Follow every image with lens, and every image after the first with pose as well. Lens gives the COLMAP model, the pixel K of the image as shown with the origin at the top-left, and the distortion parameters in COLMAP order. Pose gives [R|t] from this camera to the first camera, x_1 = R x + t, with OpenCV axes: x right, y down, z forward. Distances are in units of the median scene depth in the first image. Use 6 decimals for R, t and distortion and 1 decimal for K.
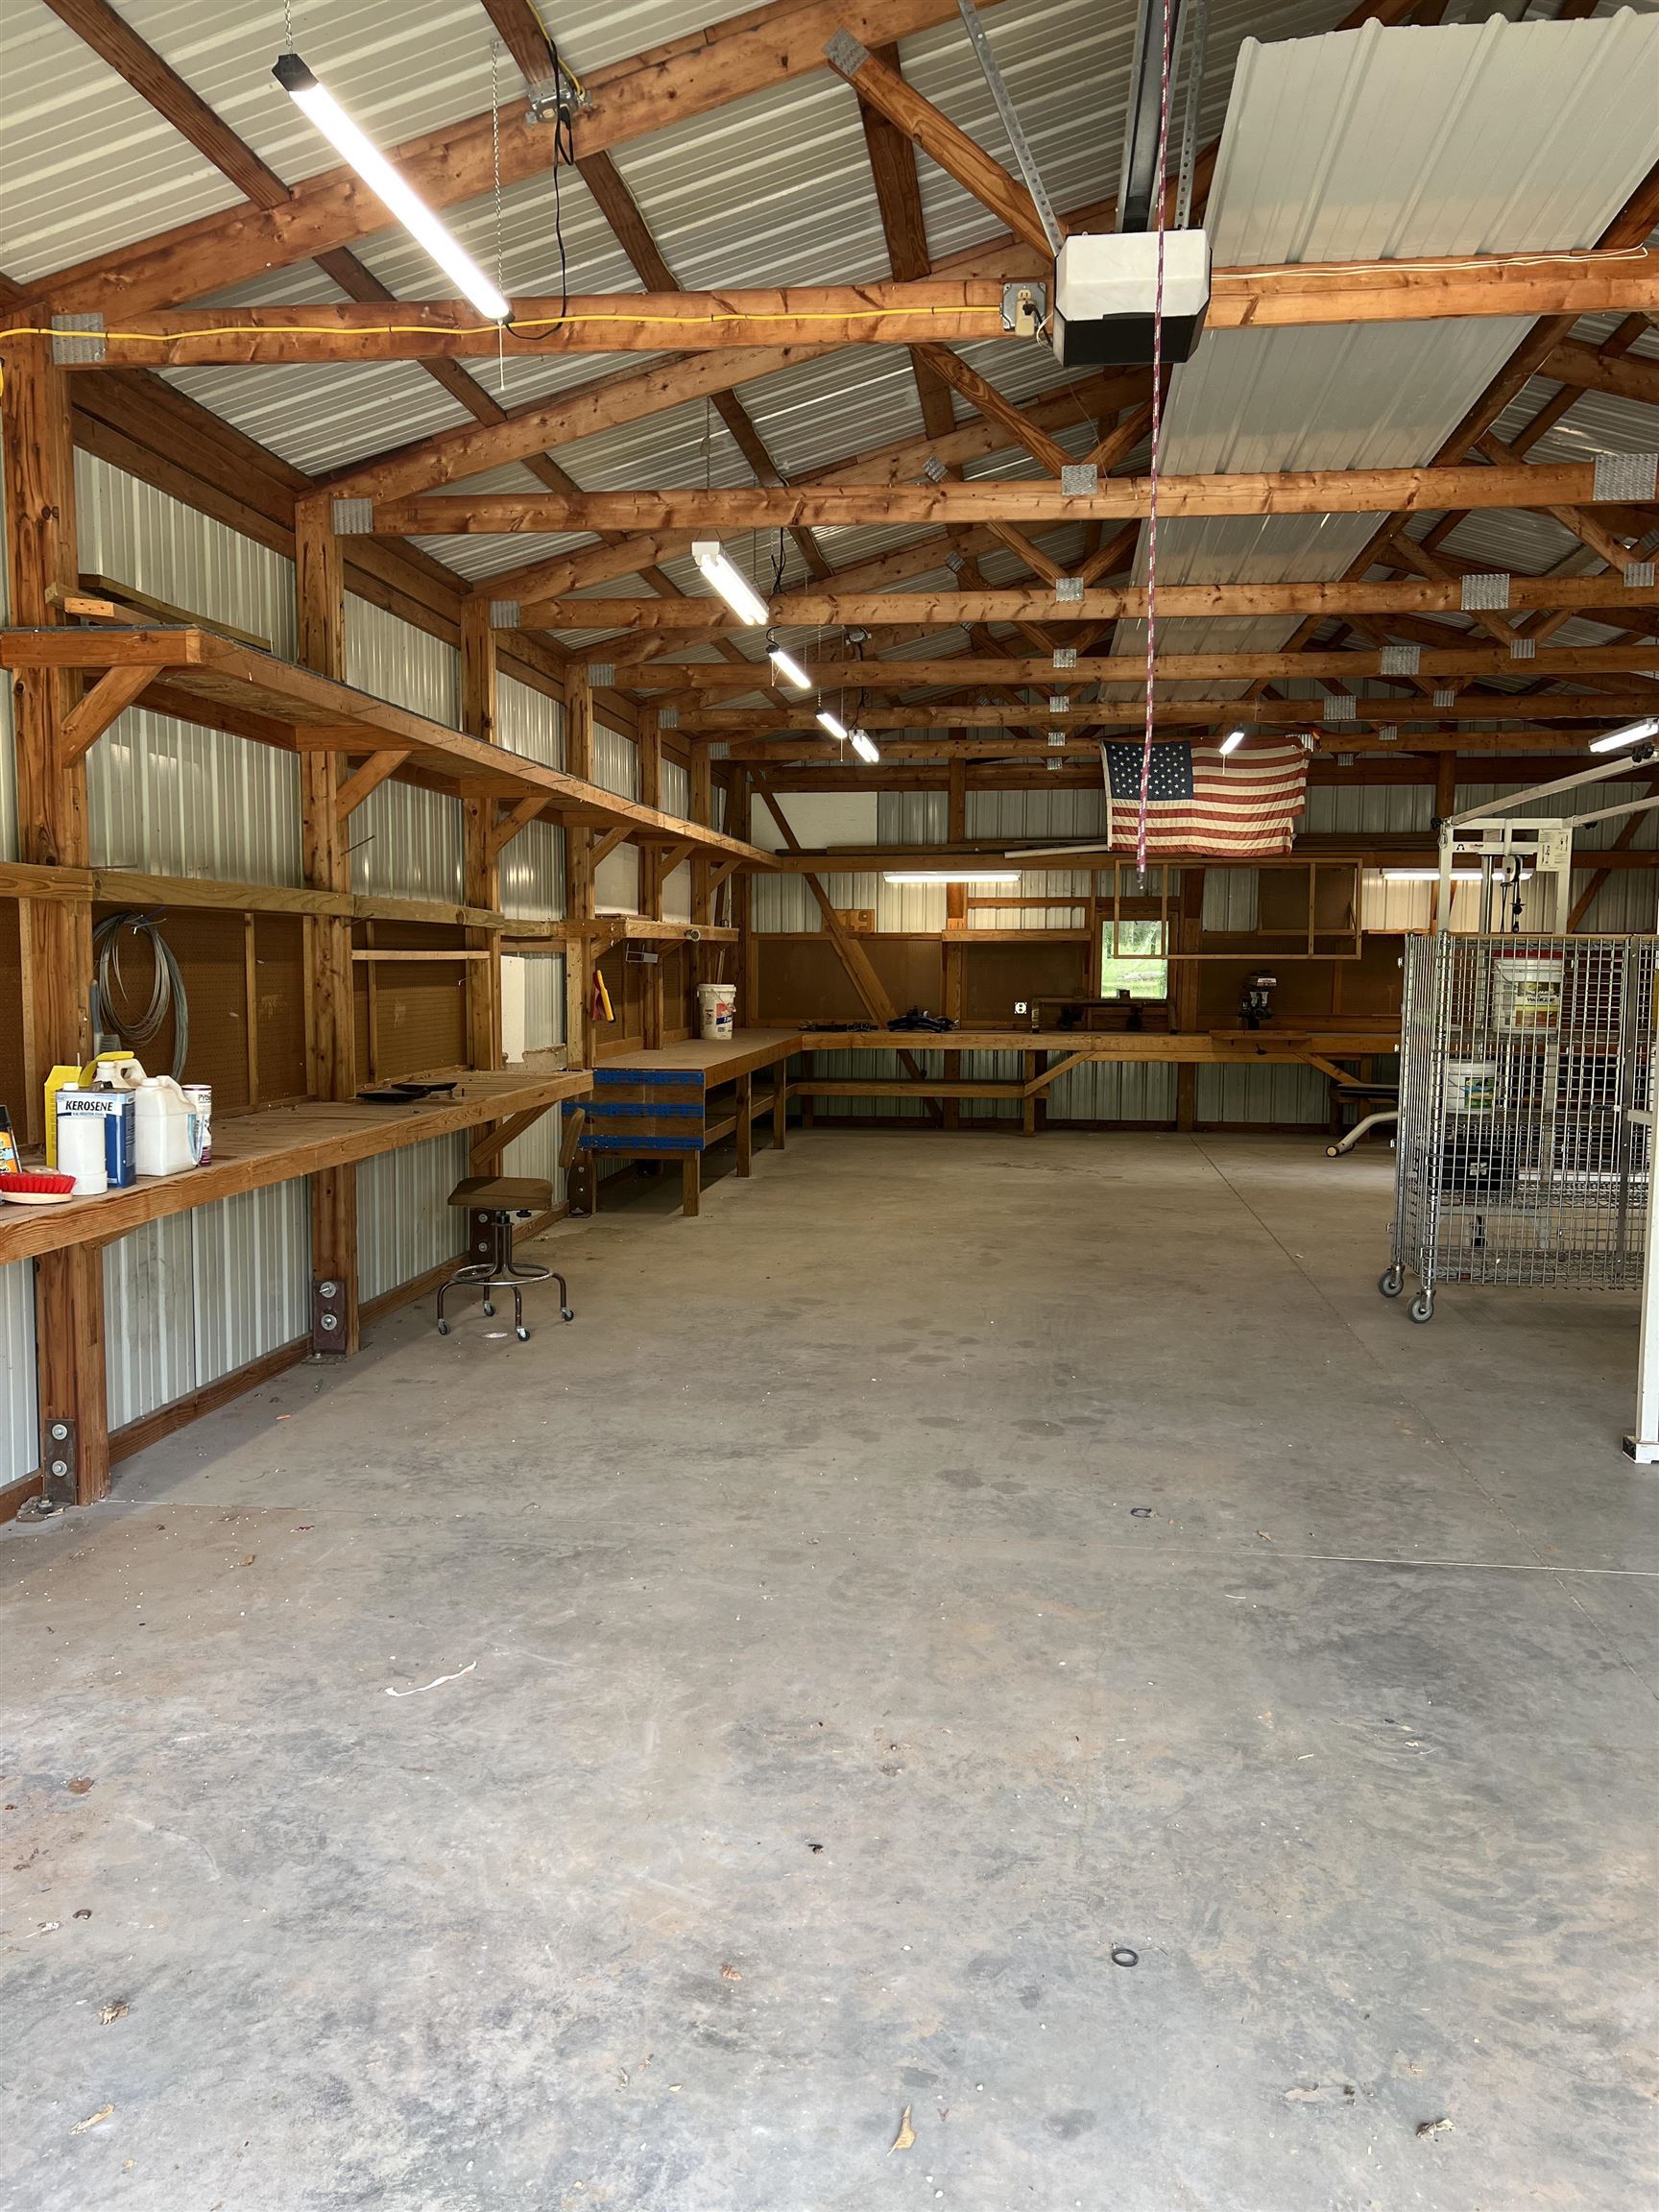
lens RADIAL K [[1673.6, 0, 829.5], [0, 1673.6, 1110.9], [0, 0, 1]] dist [-0.000745, -0.002409]
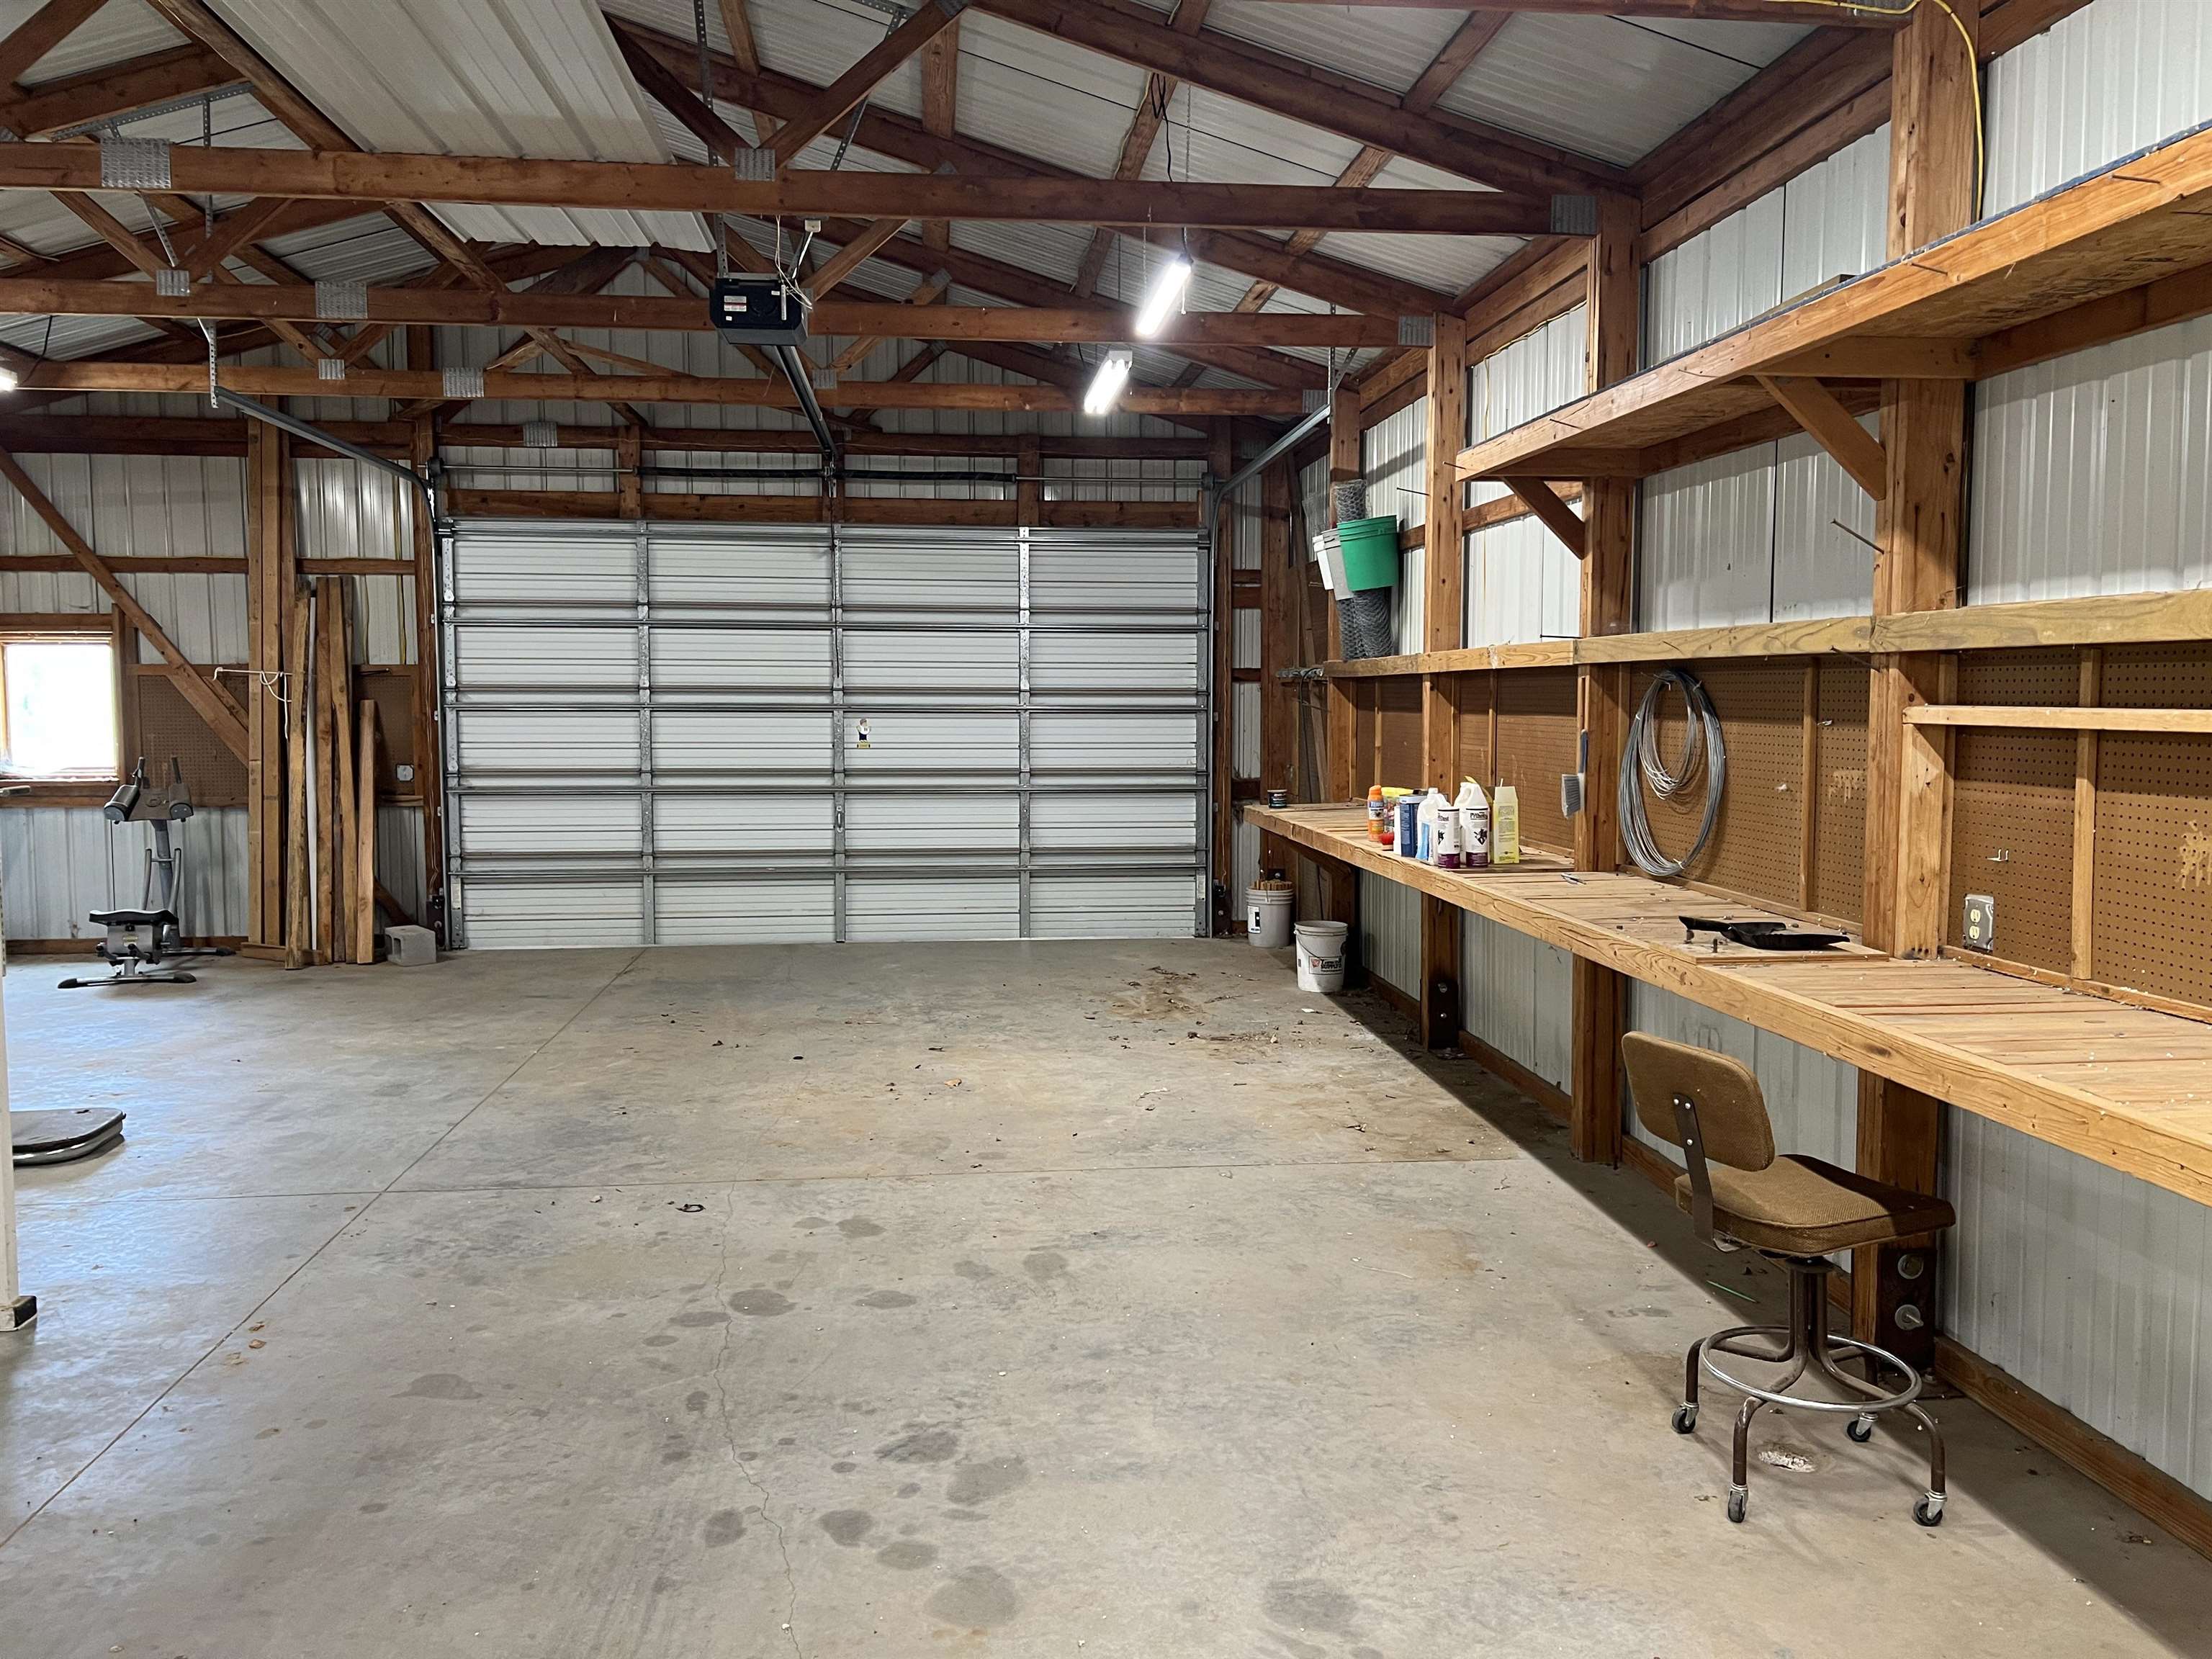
lens RADIAL K [[1673.6, 0, 1108.8], [0, 1673.6, 820.8], [0, 0, 1]] dist [-0.000745, -0.002409]
pose [[-0.973864, 0.011792, -0.226825, 0.157019], [-0.026903, 0.985633, 0.166745, -0.190268], [0.225532, 0.168489, -0.959555, 1.949110]]
